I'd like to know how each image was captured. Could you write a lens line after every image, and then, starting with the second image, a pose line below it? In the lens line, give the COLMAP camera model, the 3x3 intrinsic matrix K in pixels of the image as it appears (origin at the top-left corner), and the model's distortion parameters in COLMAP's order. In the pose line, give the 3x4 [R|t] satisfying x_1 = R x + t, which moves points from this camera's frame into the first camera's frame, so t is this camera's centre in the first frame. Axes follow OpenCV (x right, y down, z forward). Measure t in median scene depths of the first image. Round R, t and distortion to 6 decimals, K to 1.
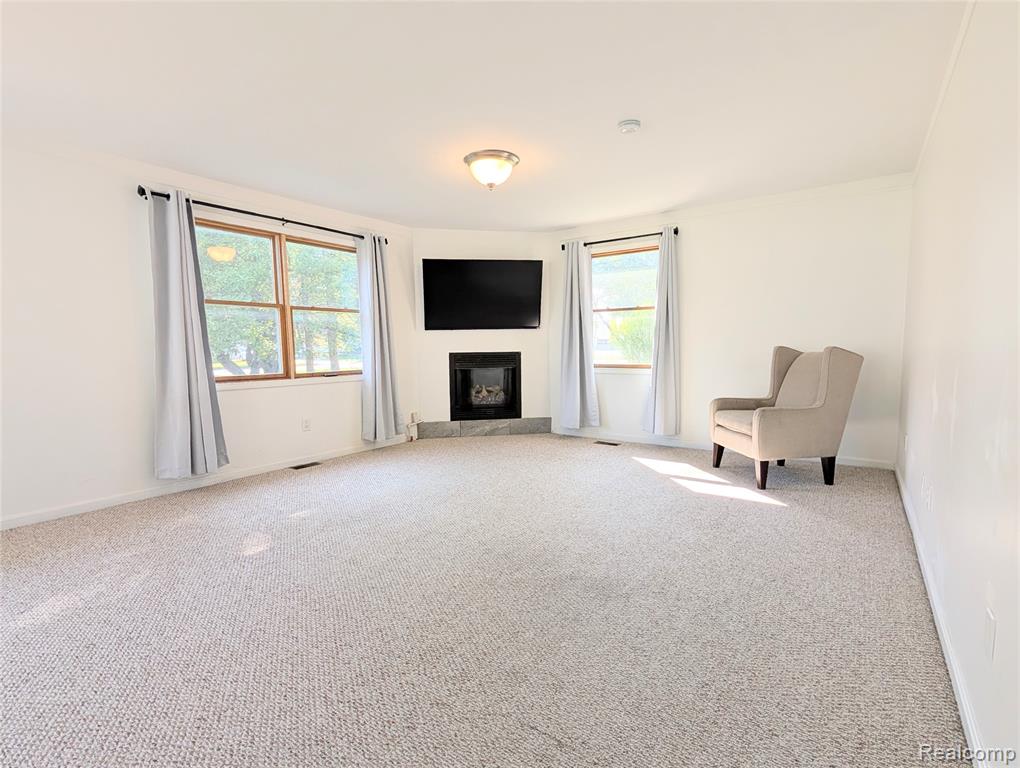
lens RADIAL K [[489.5, 0, 509.1], [0, 489.5, 389.1], [0, 0, 1]] dist [-0.002537, -0.000156]
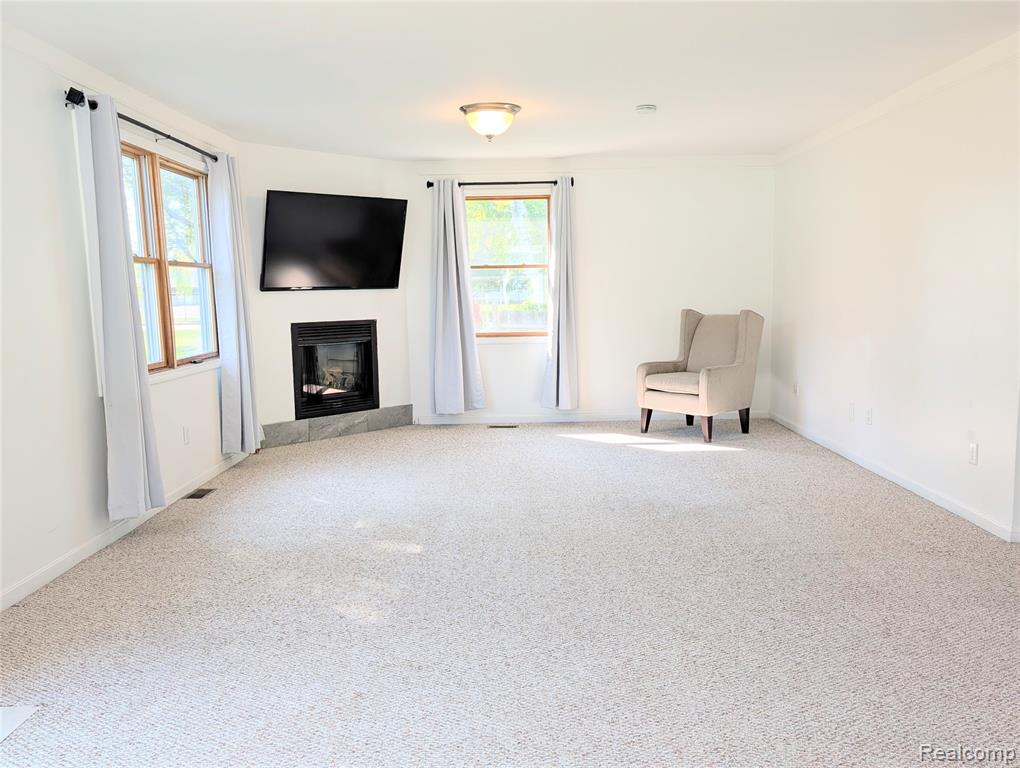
lens RADIAL K [[851.9, 0, 510.0], [0, 851.9, 384.0], [0, 0, 1]] dist [0.013389, -0.000606]
pose [[0.815325, -0.067402, 0.575068, -0.665245], [0.060373, 0.997684, 0.031340, -0.007468], [-0.575848, 0.009166, 0.817505, -0.209823]]
